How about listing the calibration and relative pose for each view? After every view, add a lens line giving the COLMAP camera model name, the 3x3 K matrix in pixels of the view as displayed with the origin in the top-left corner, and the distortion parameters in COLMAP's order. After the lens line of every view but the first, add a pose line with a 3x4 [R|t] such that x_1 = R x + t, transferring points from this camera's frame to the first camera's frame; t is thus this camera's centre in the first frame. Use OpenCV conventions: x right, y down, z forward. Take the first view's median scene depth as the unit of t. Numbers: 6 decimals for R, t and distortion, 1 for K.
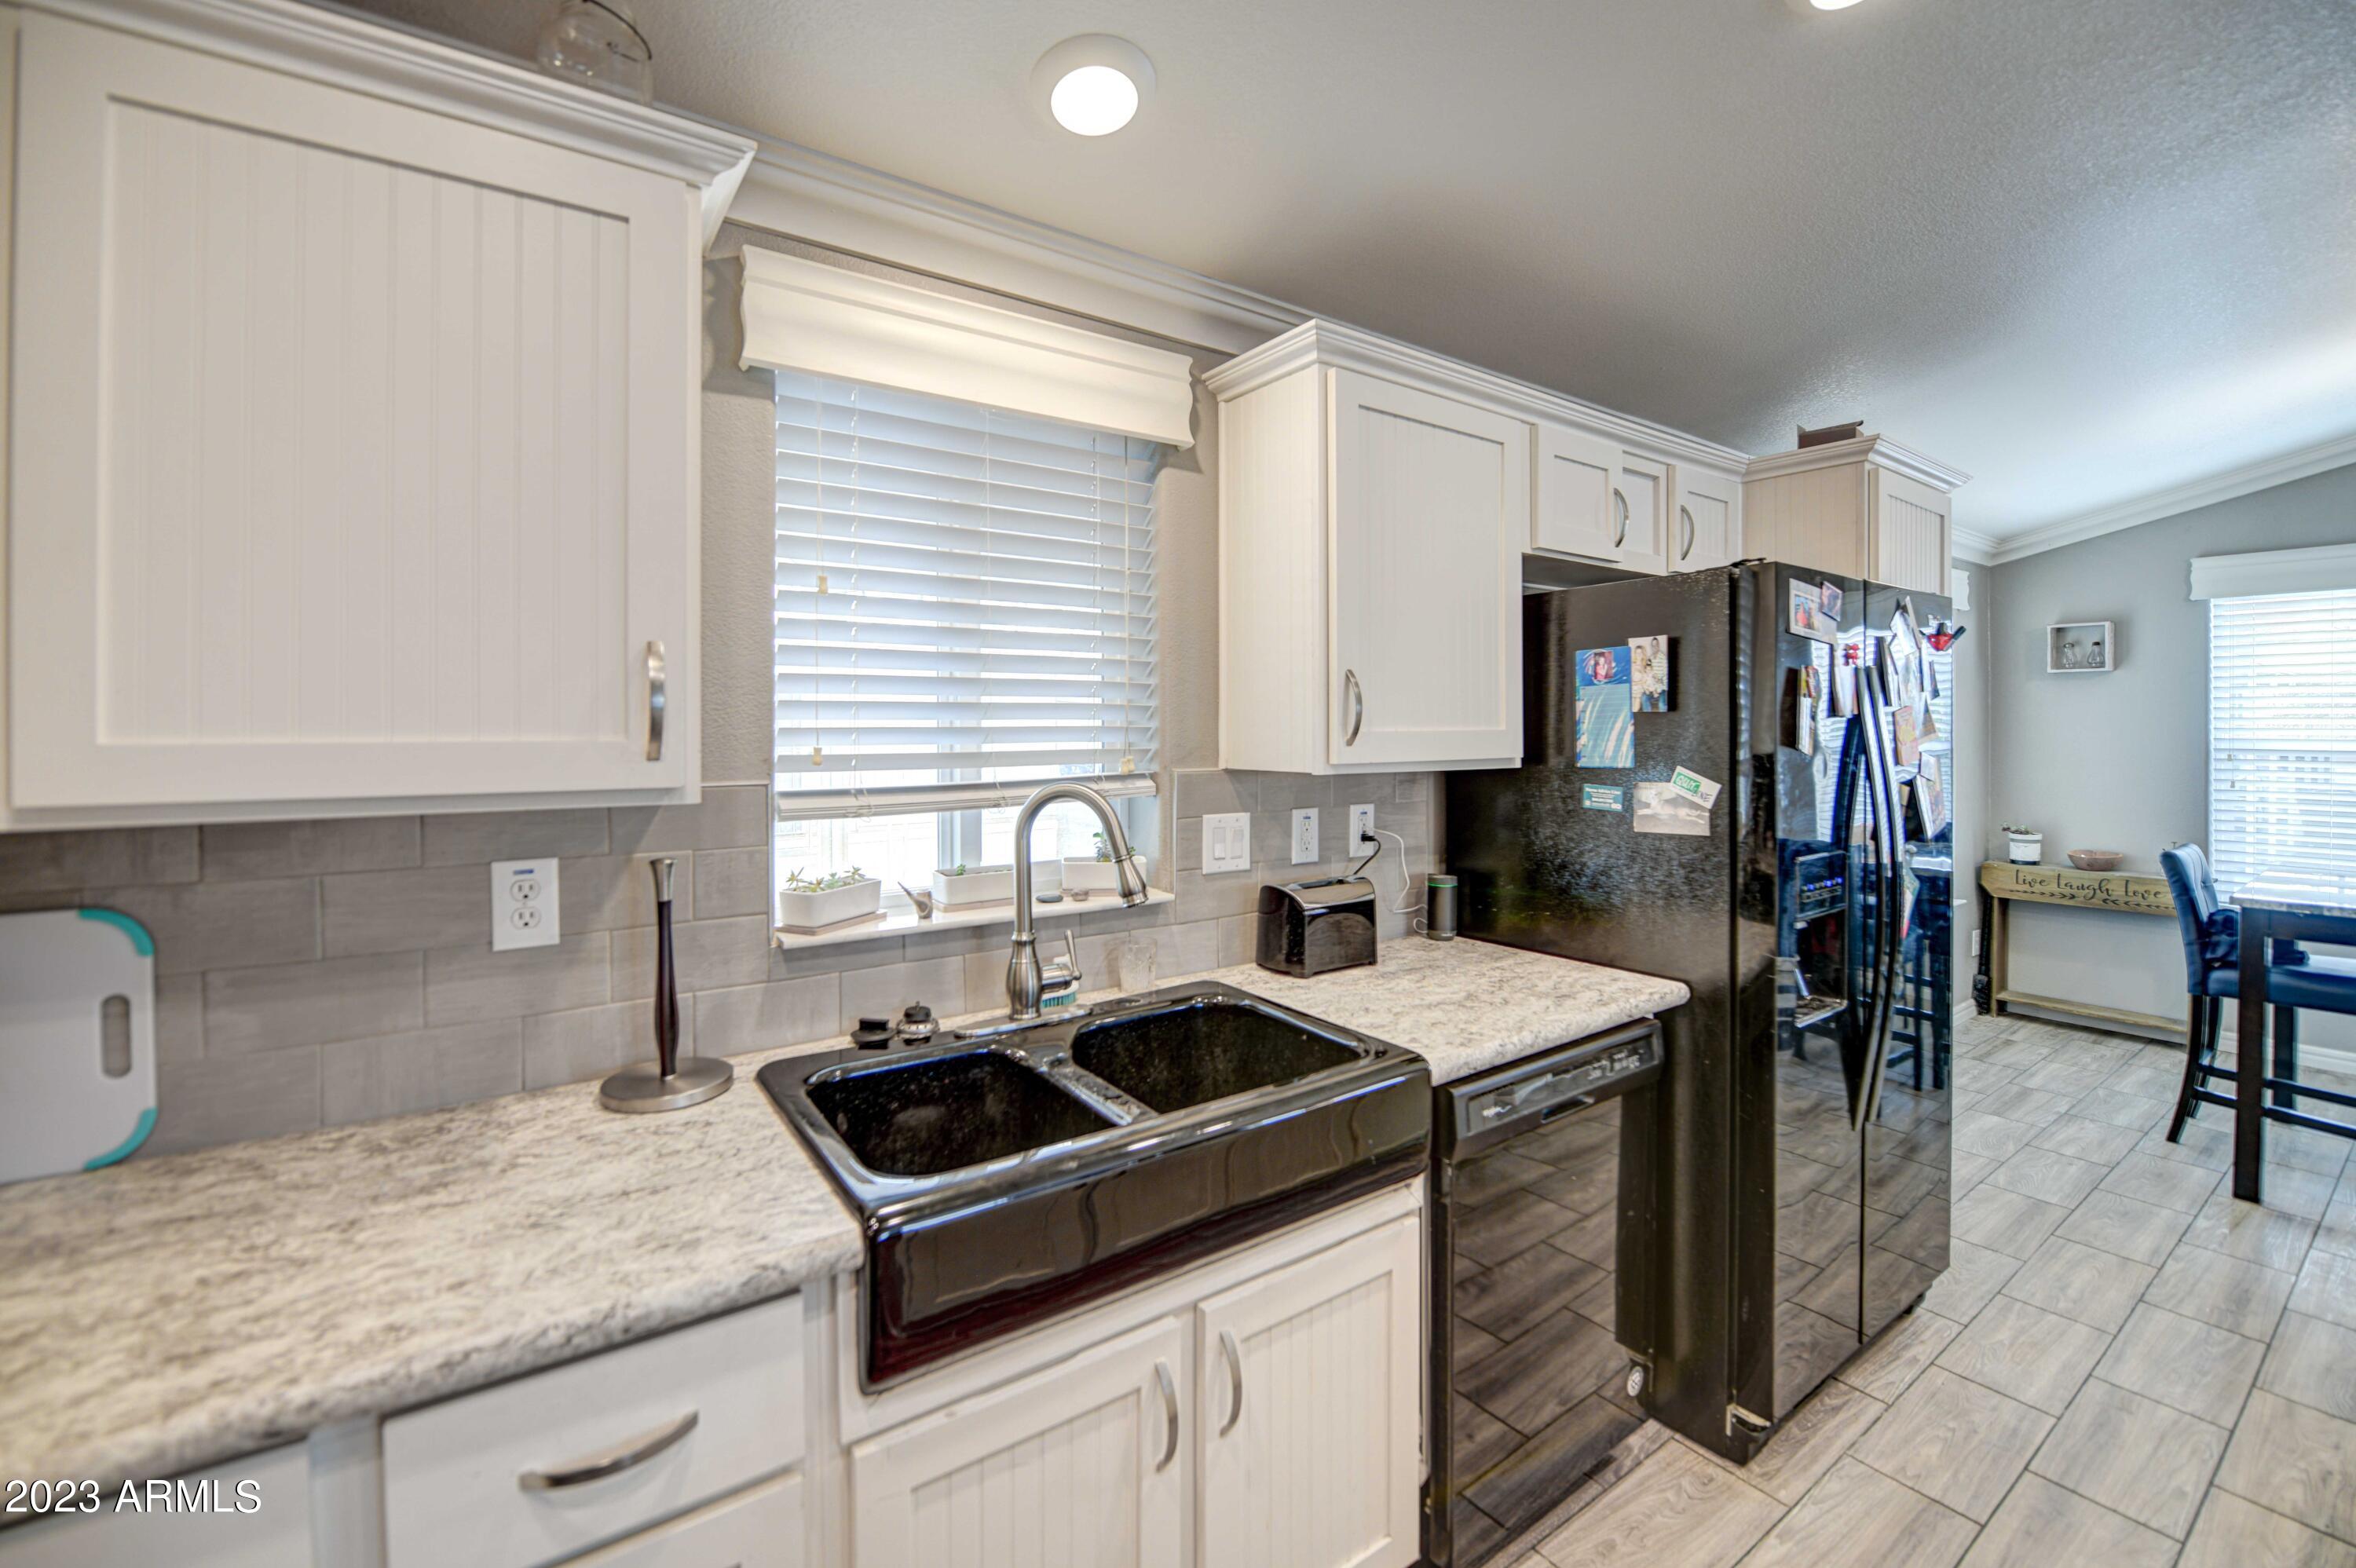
lens RADIAL K [[985.4, 0, 1153.0], [0, 985.4, 728.4], [0, 0, 1]] dist [-0.027970, -0.000342]
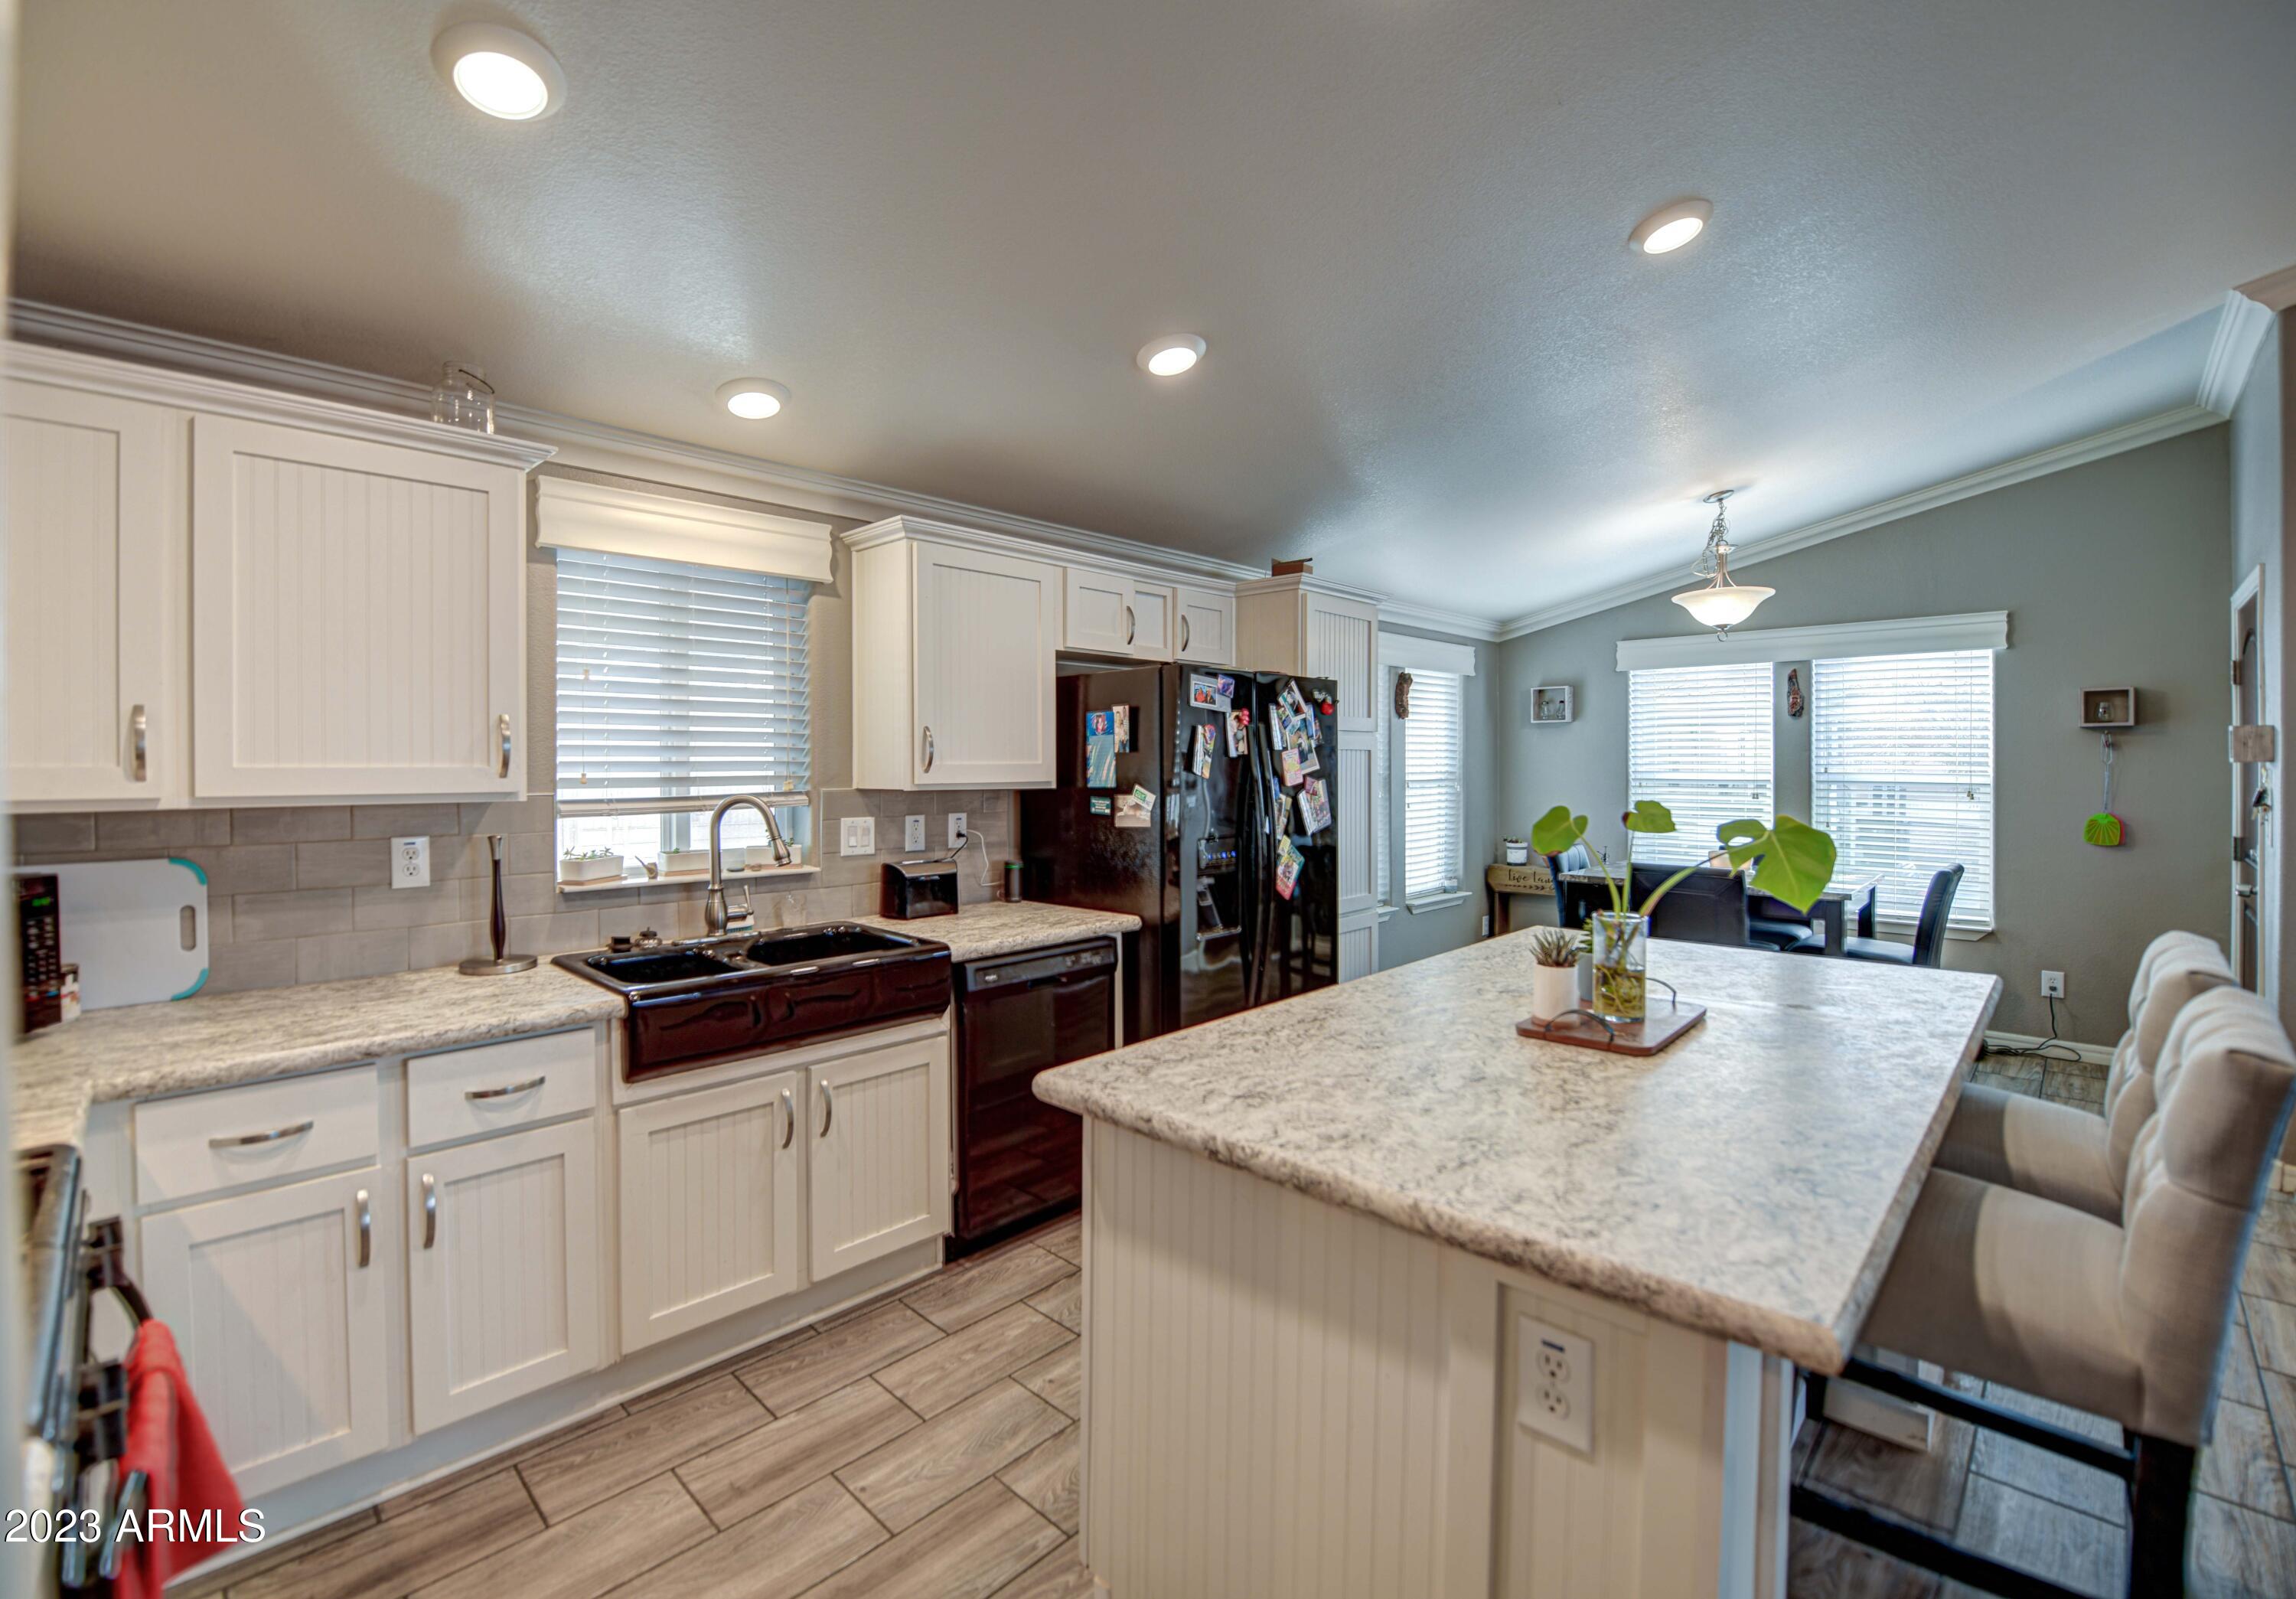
lens RADIAL K [[1036.7, 0, 1102.5], [0, 1036.7, 774.4], [0, 0, 1]] dist [-0.021314, -0.000400]
pose [[0.981757, -0.002754, 0.190118, 0.159674], [0.001648, 0.999981, 0.005977, 0.010691], [-0.190131, -0.005555, 0.981743, -0.748410]]
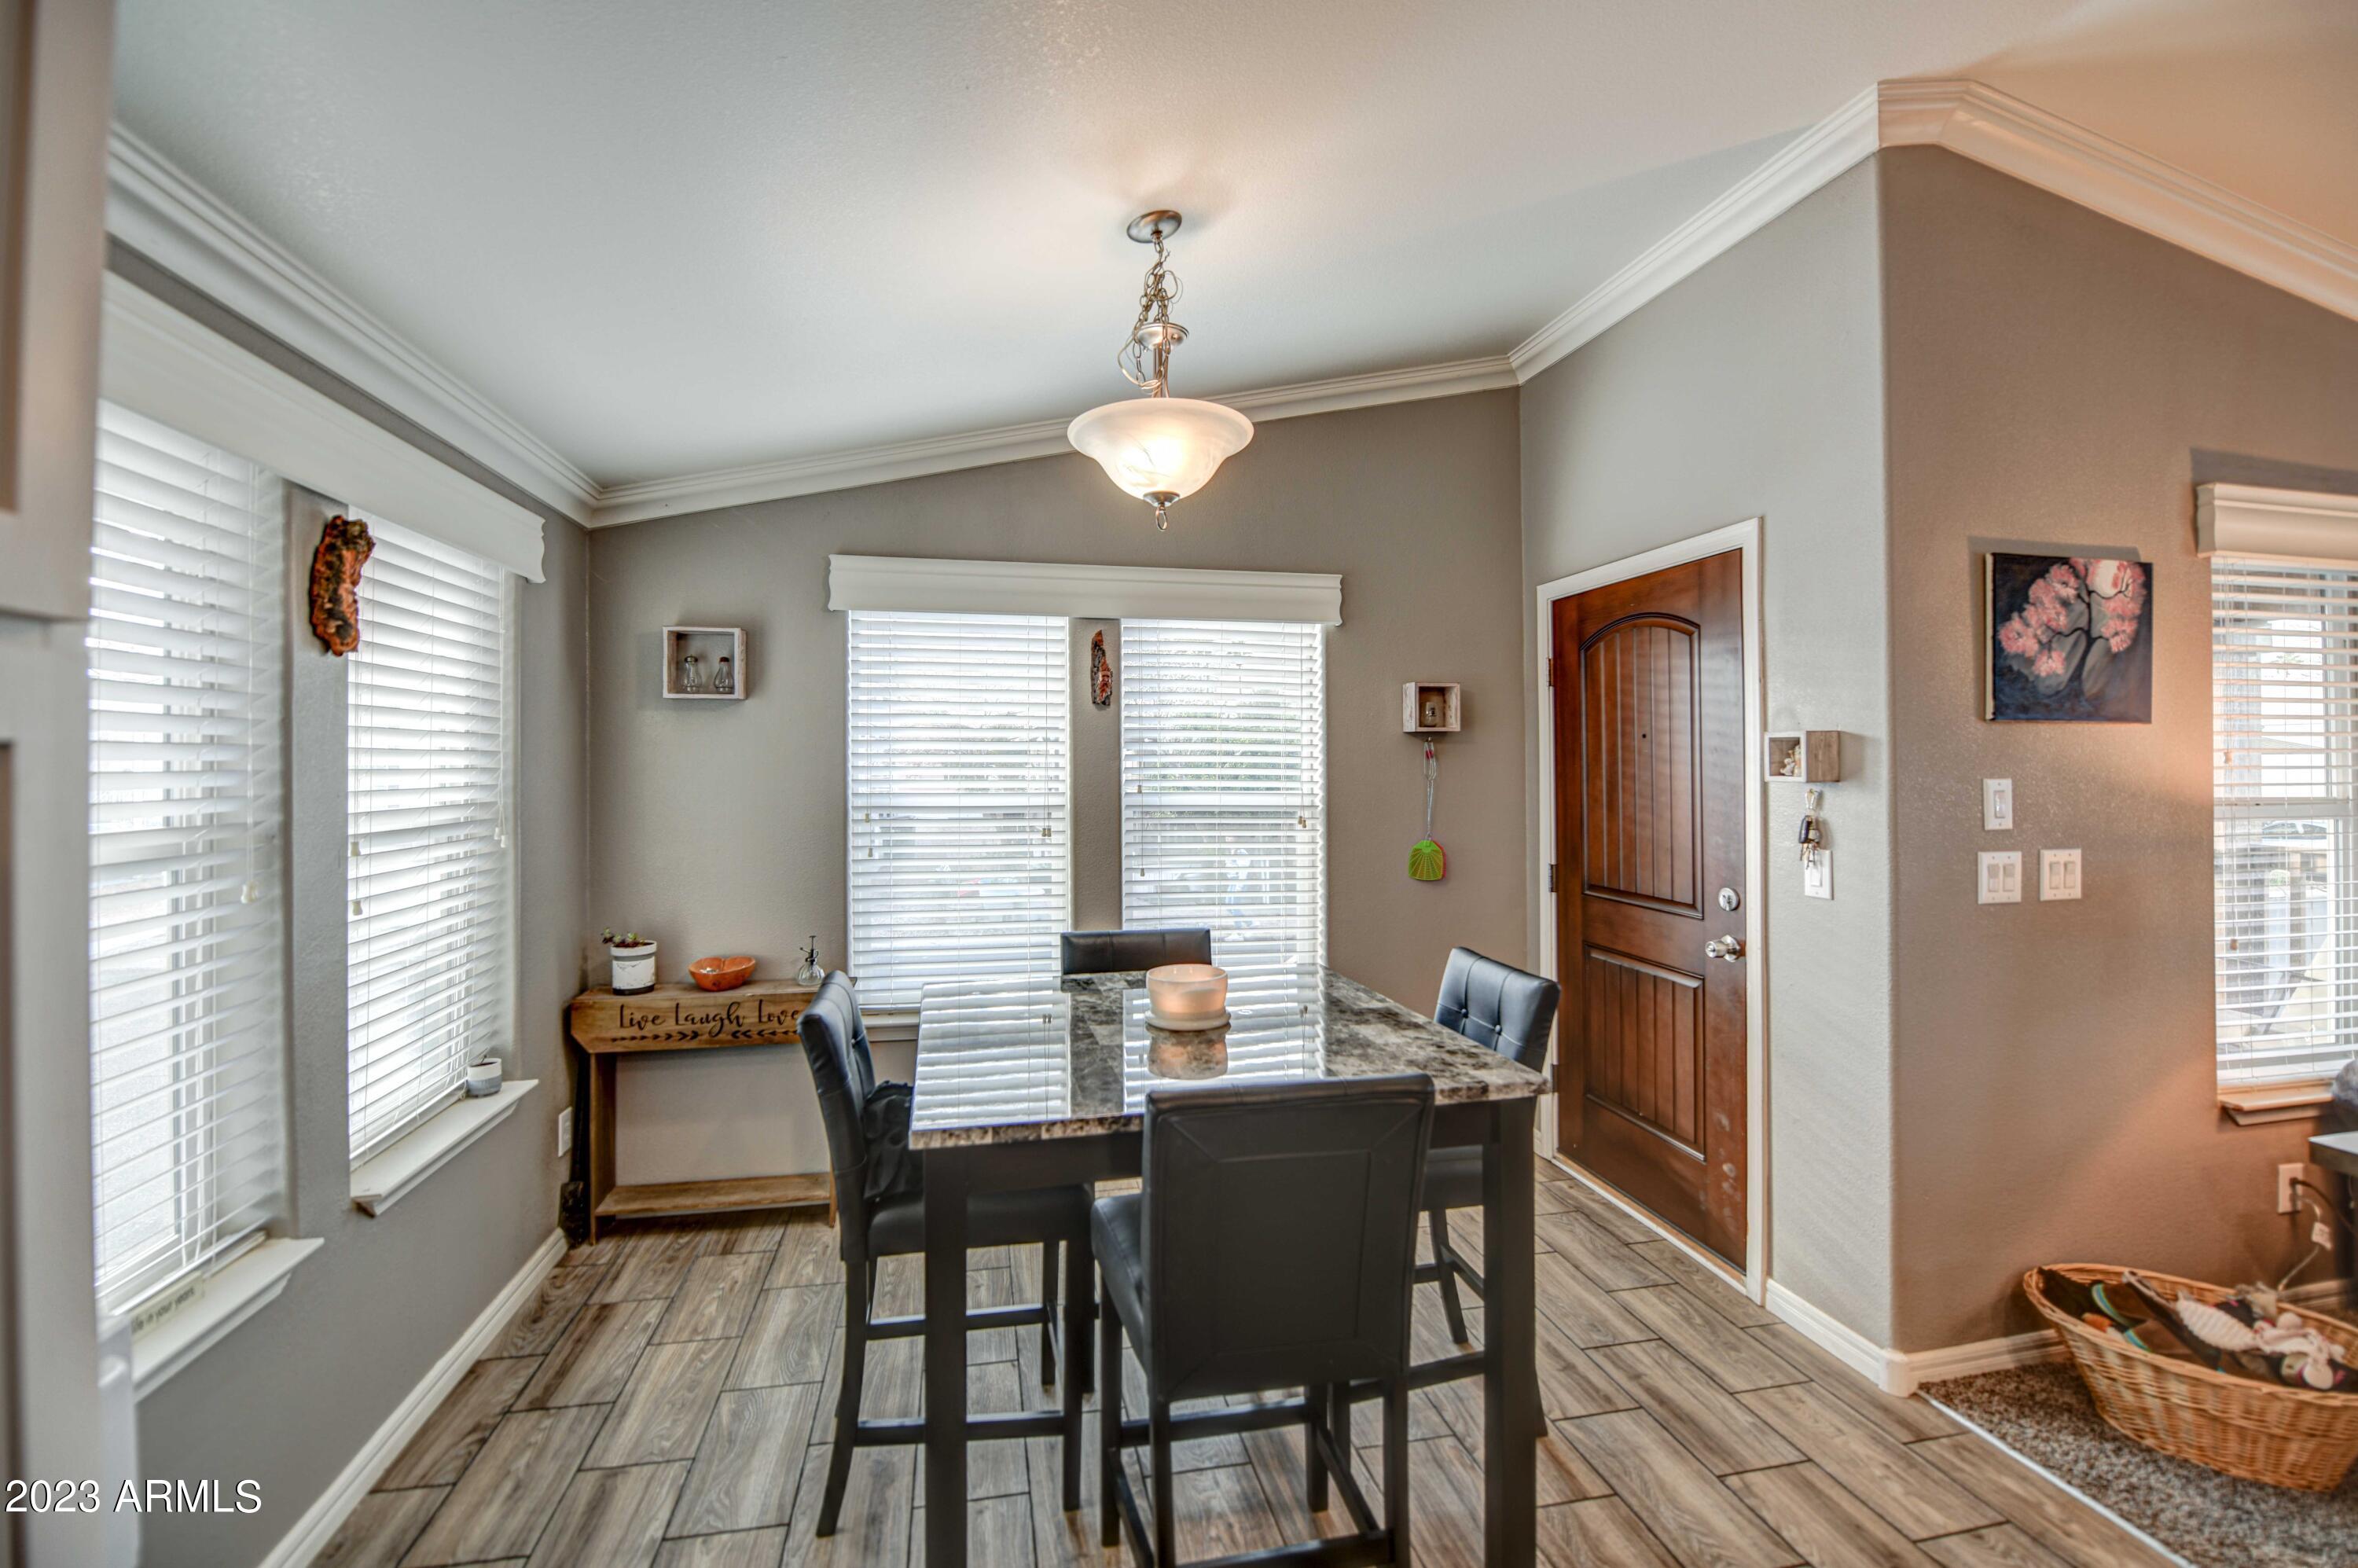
lens RADIAL K [[1005.0, 0, 1175.9], [0, 1005.0, 759.8], [0, 0, 1]] dist [0.000420, -0.005999]
pose [[0.386137, 0.005357, 0.922426, 1.046226], [0.005657, 0.999951, -0.008175, -0.018537], [-0.922424, 0.008375, 0.386087, 0.994851]]
